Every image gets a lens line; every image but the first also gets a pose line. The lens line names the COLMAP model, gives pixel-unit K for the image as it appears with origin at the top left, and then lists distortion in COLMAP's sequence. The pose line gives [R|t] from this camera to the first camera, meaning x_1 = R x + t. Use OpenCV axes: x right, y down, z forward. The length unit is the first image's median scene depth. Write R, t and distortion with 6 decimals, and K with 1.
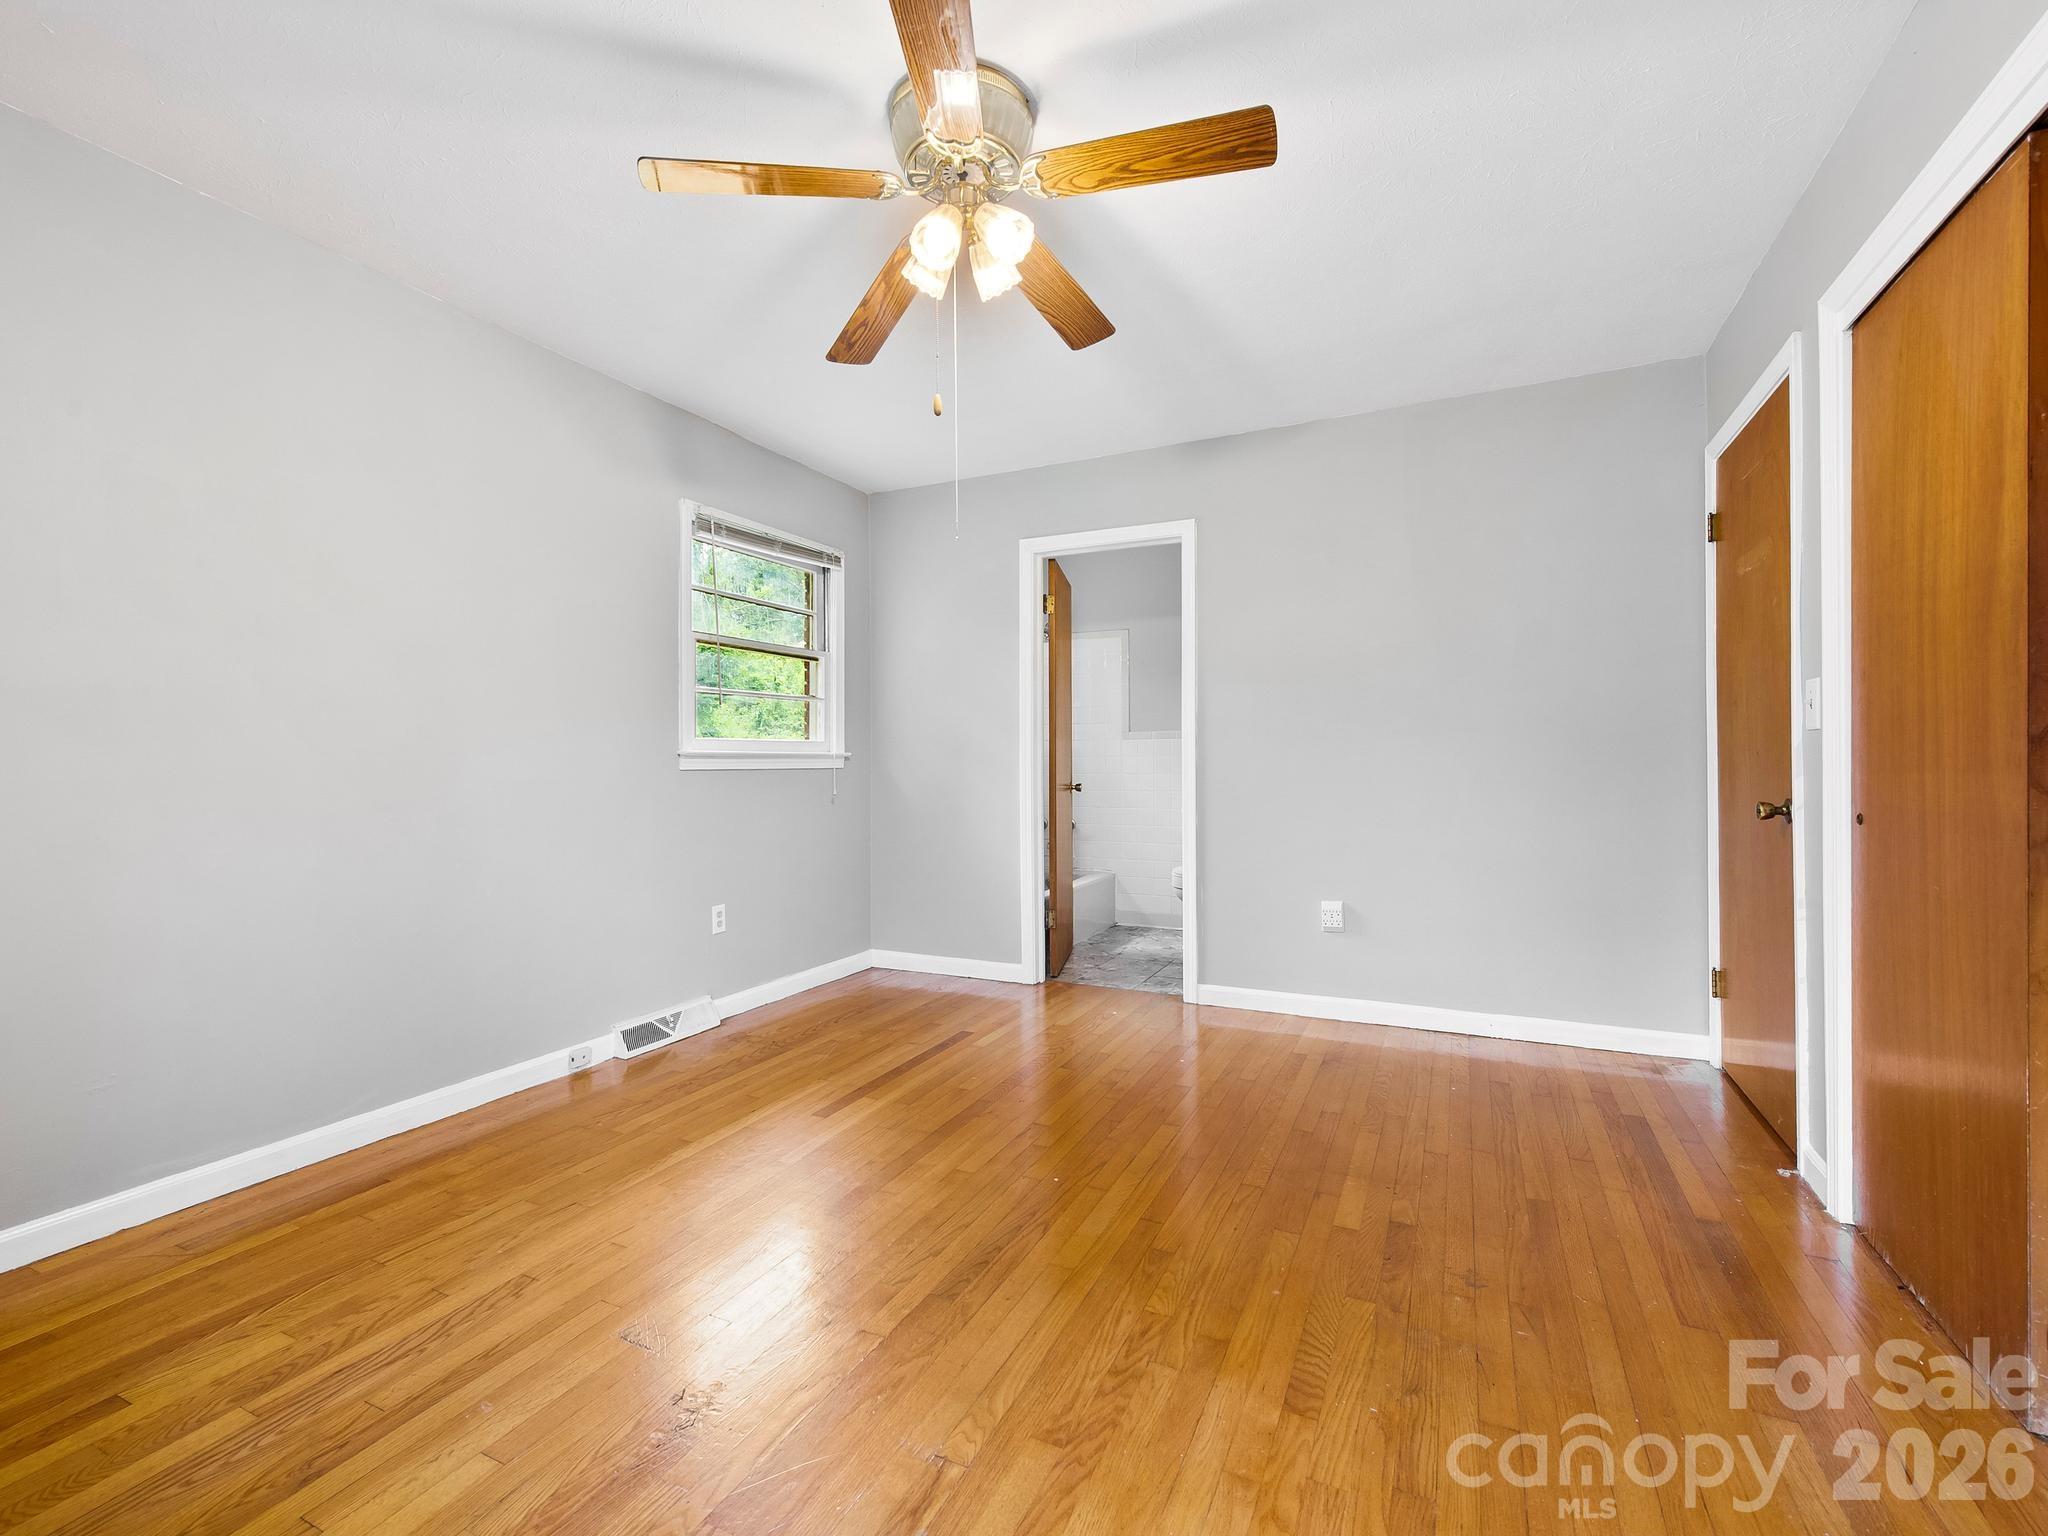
lens RADIAL K [[925.1, 0, 1003.4], [0, 925.1, 765.5], [0, 0, 1]] dist [0.020114, -0.007874]
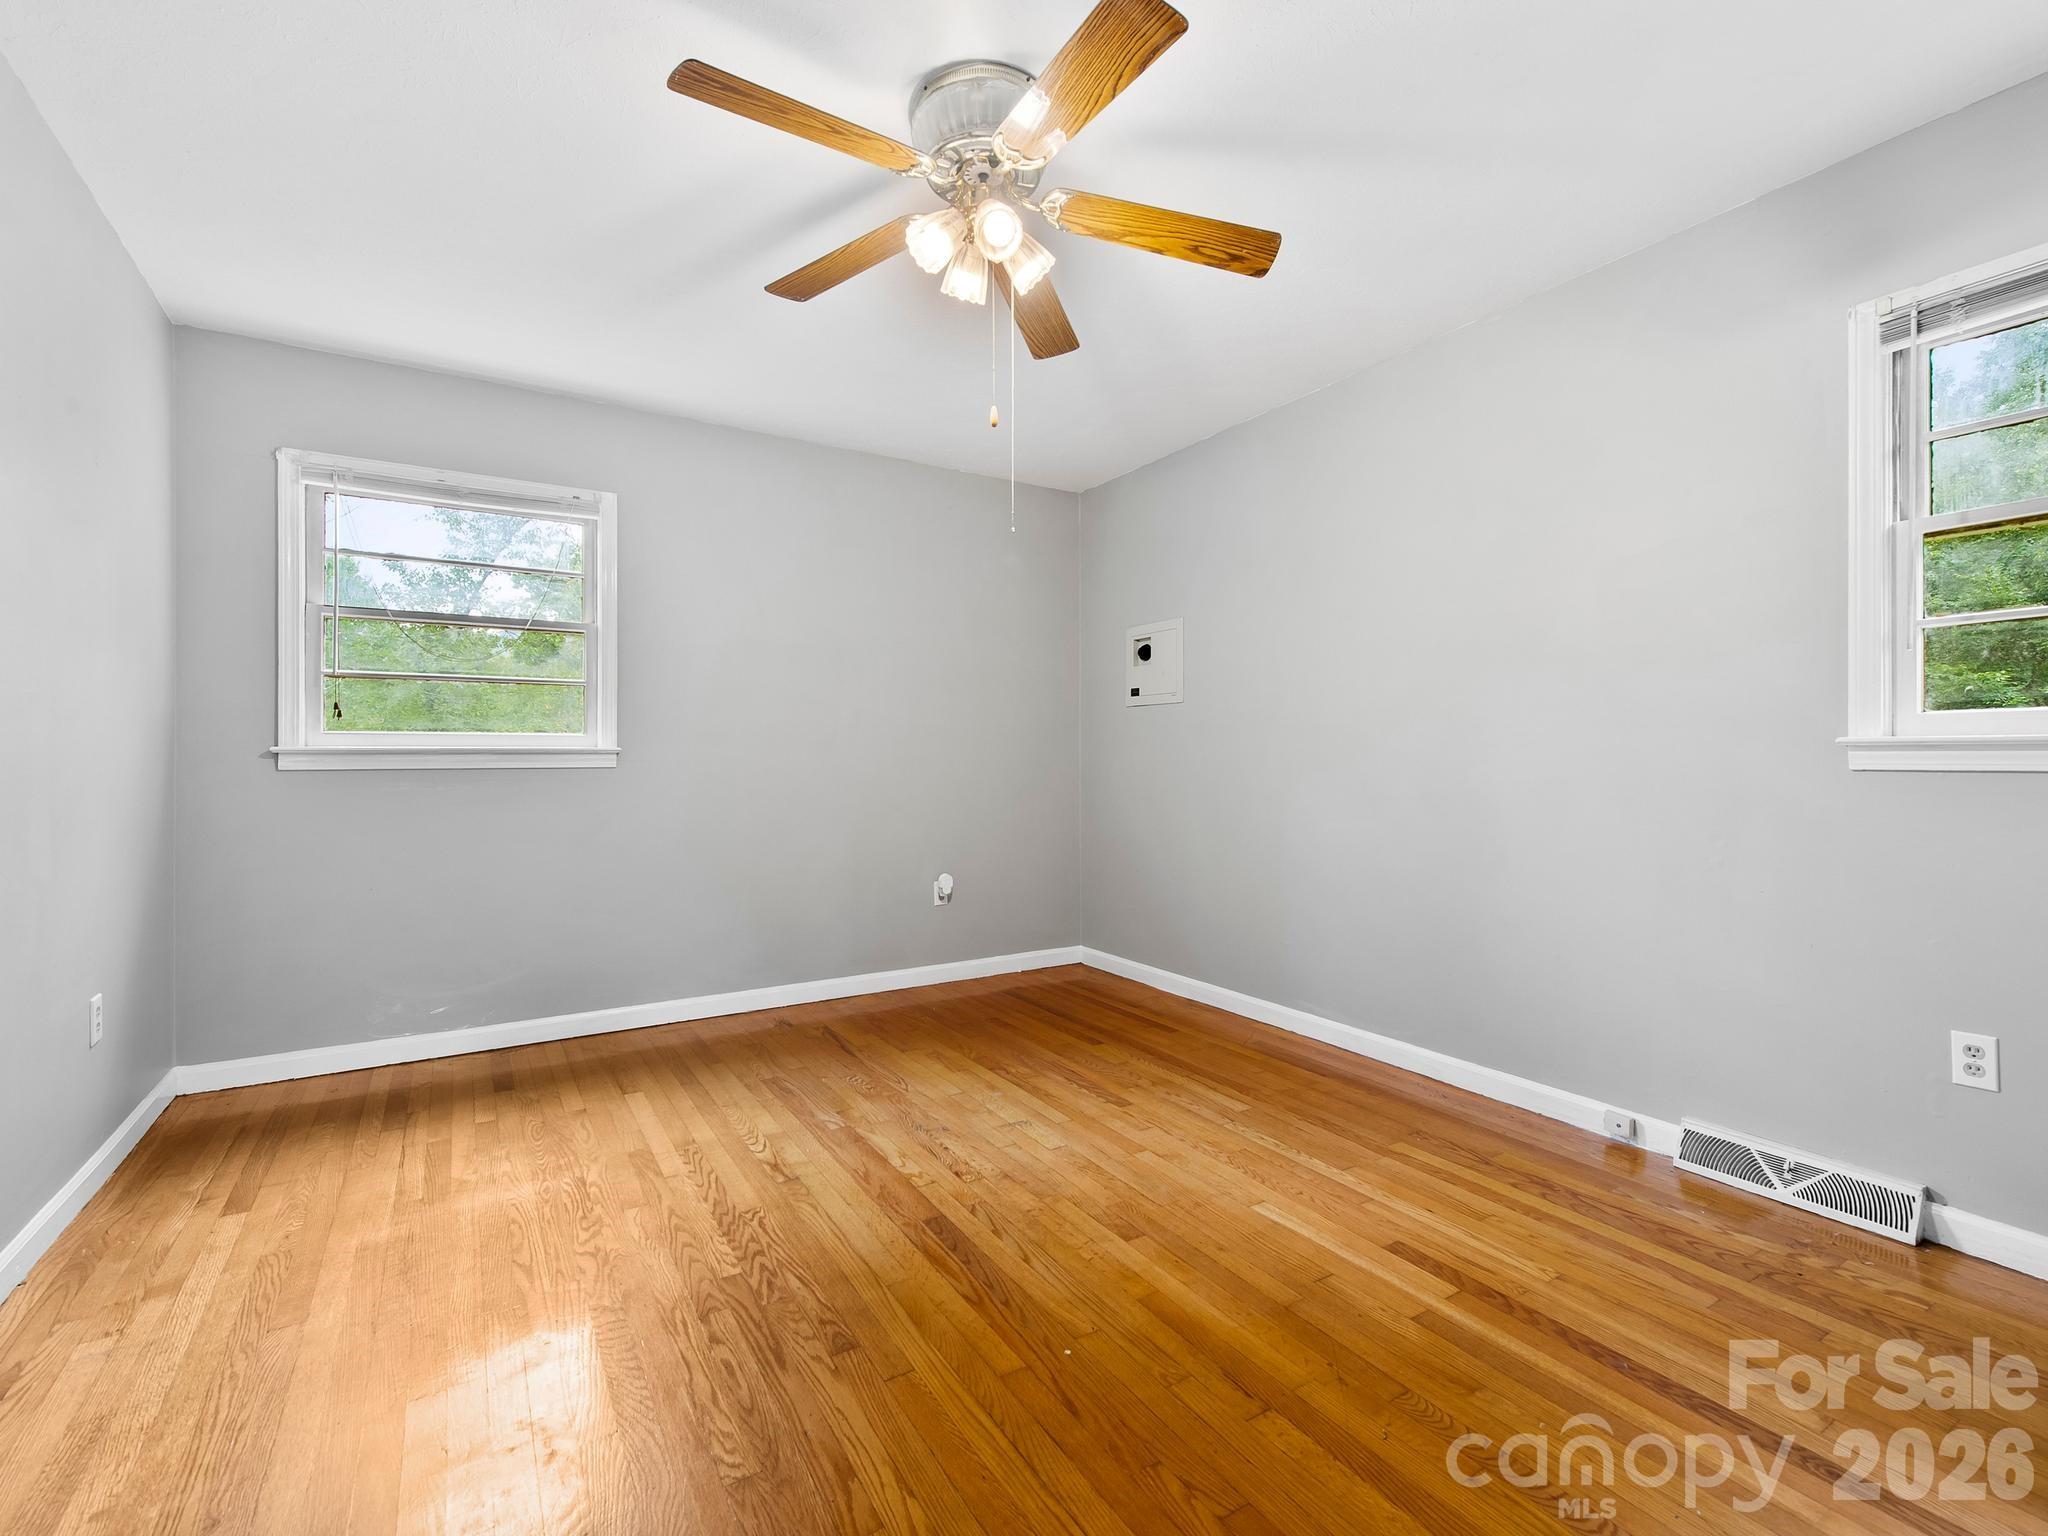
lens RADIAL K [[925.1, 0, 1031.5], [0, 925.1, 759.3], [0, 0, 1]] dist [0.020114, -0.007874]
pose [[-0.531677, 0.003448, -0.846940, 0.583030], [-0.001599, 0.999986, 0.005075, -0.005204], [0.846946, 0.004052, -0.531664, 1.178751]]
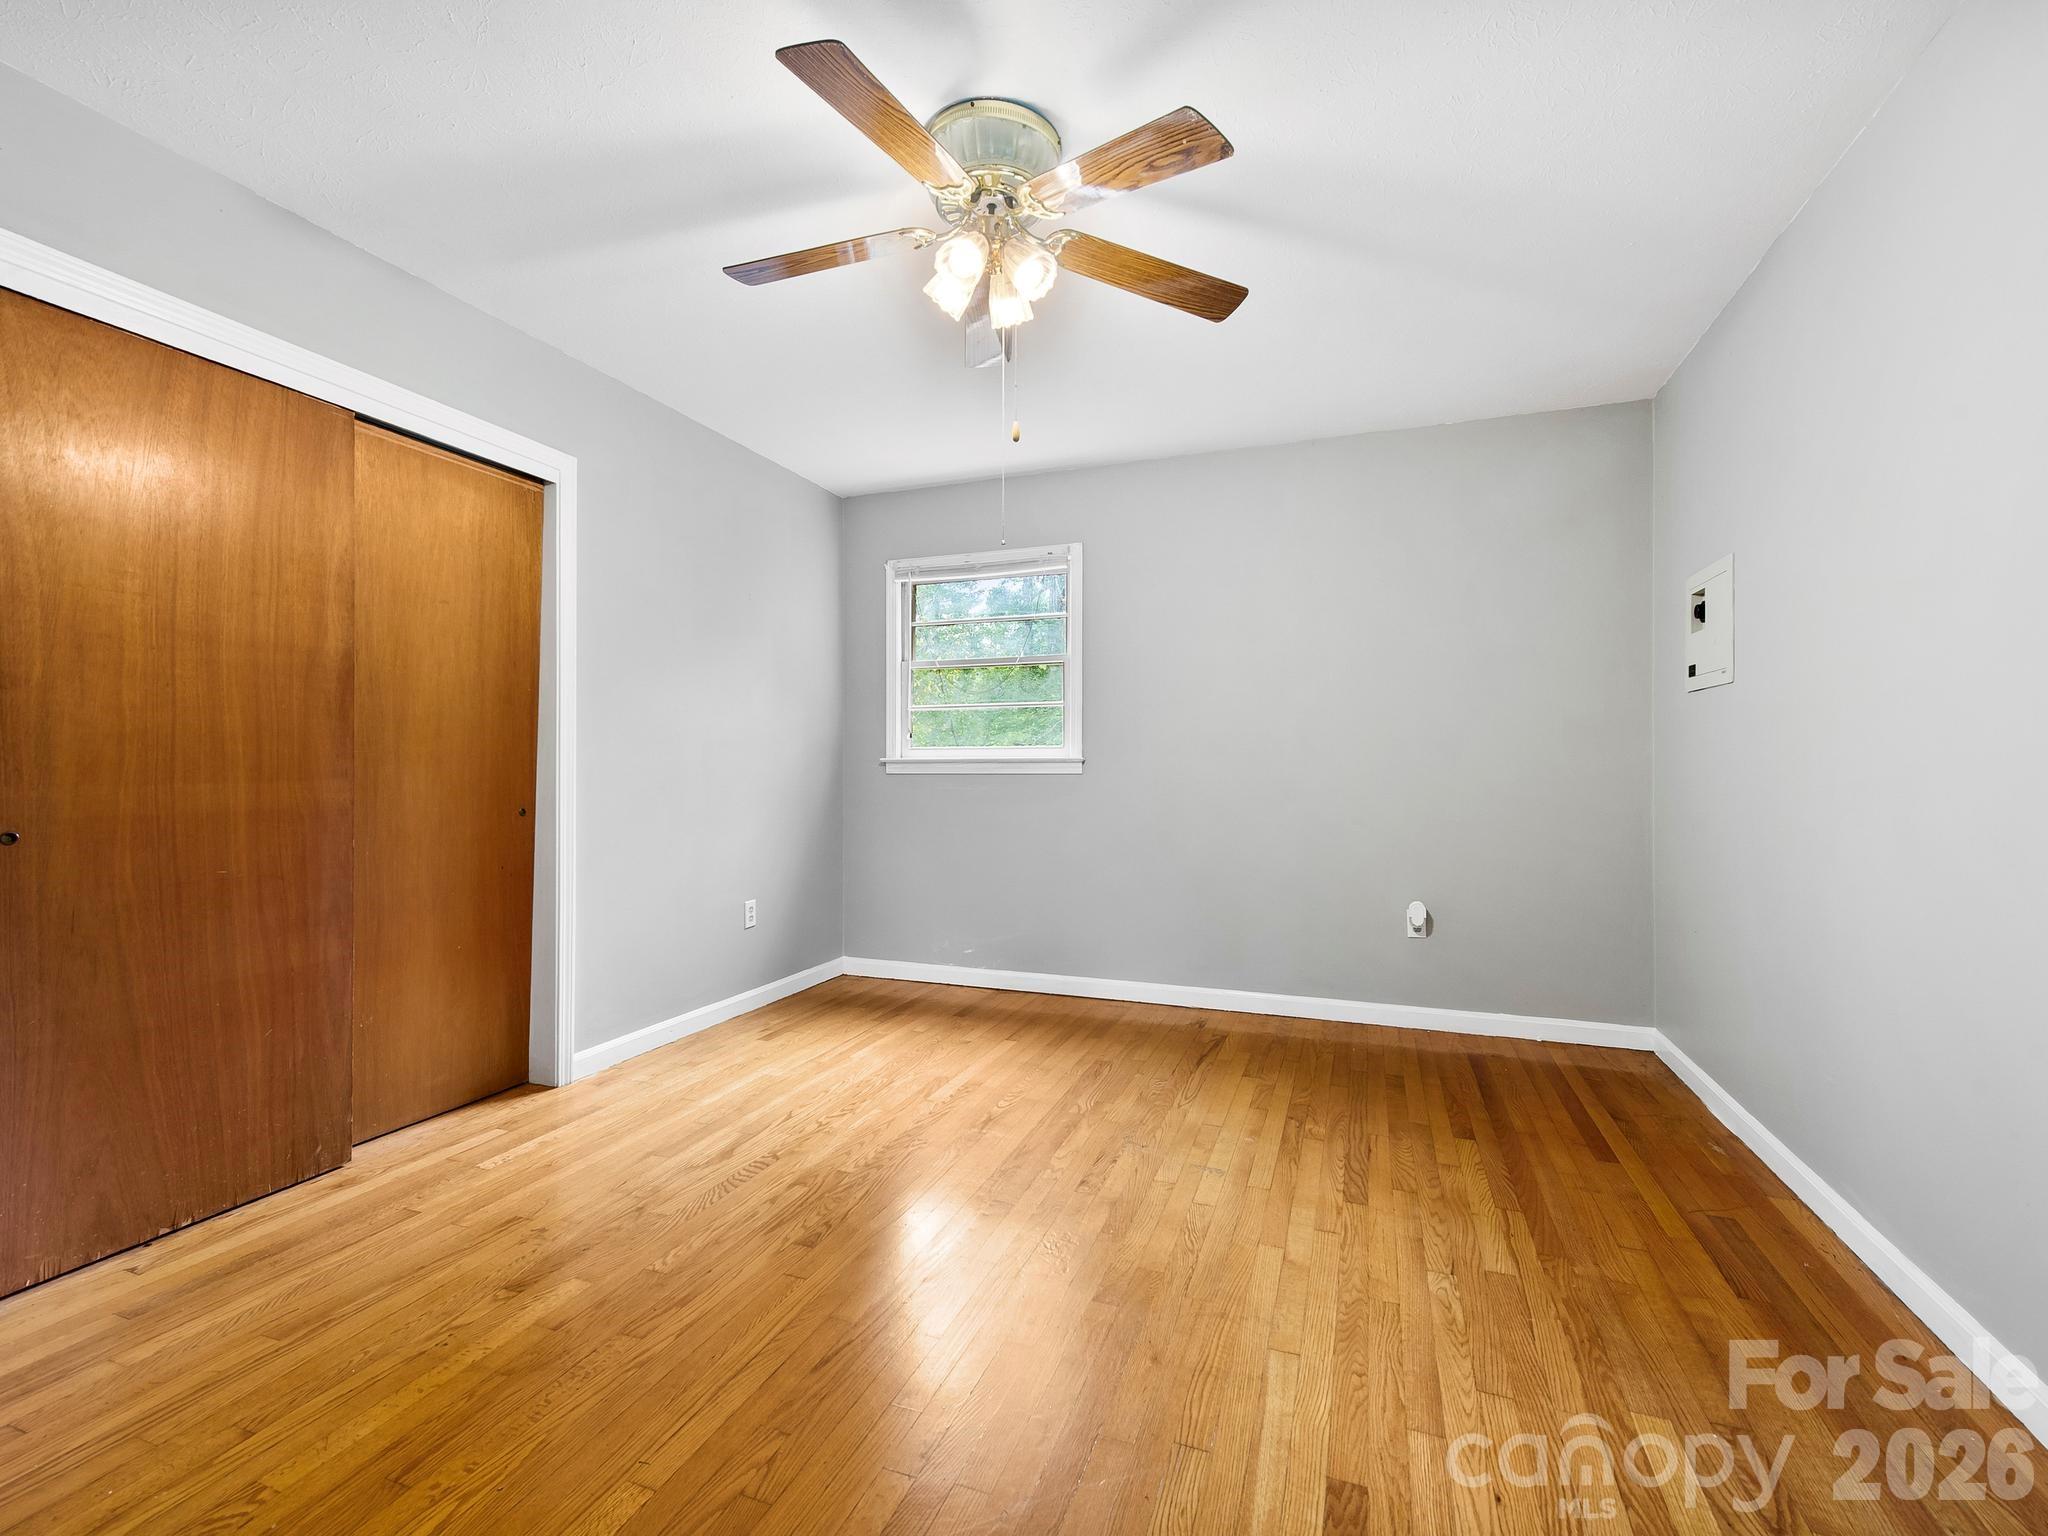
lens RADIAL K [[925.1, 0, 1013.5], [0, 925.1, 764.0], [0, 0, 1]] dist [0.020114, -0.007874]
pose [[-0.996705, 0.001079, -0.081102, 0.011788], [0.000903, 0.999997, 0.002208, -0.006162], [0.081104, 0.002127, -0.996703, 1.524257]]
